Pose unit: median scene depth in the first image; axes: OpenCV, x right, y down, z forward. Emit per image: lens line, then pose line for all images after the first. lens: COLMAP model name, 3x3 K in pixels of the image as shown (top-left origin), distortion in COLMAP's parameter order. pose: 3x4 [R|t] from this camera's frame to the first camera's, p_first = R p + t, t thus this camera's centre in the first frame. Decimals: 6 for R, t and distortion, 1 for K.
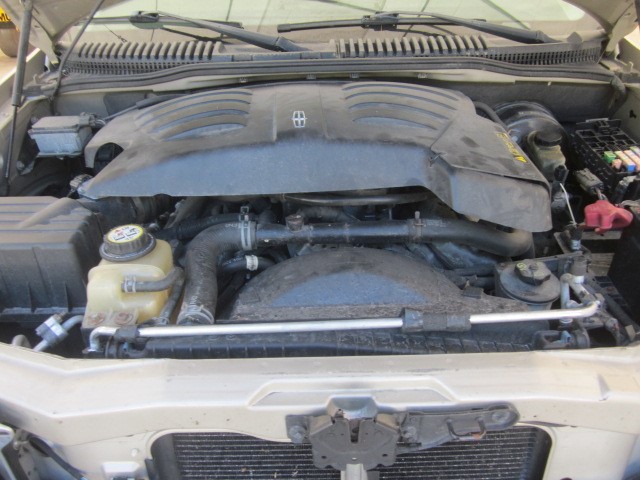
lens RADIAL K [[537.4, 0, 319.4], [0, 537.4, 237.8], [0, 0, 1]] dist [-0.006004, 0.003870]
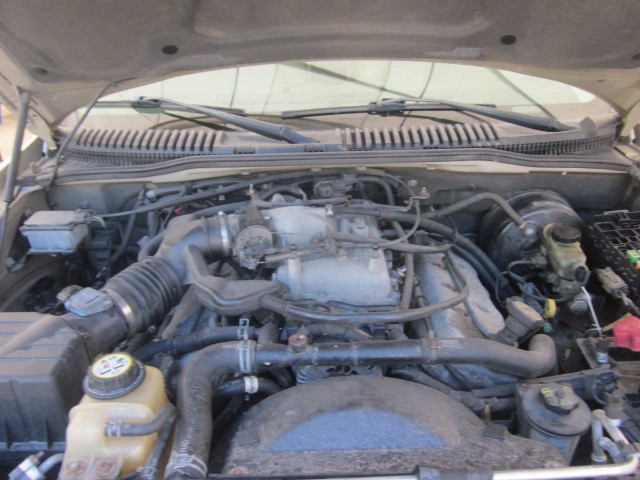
lens RADIAL K [[537.4, 0, 321.1], [0, 537.4, 242.0], [0, 0, 1]] dist [-0.006004, 0.003870]
pose [[0.999972, -0.001247, -0.007337, 0.000655], [0.000697, 0.997215, -0.074576, -0.105194], [0.007410, 0.074569, 0.997188, 0.055035]]
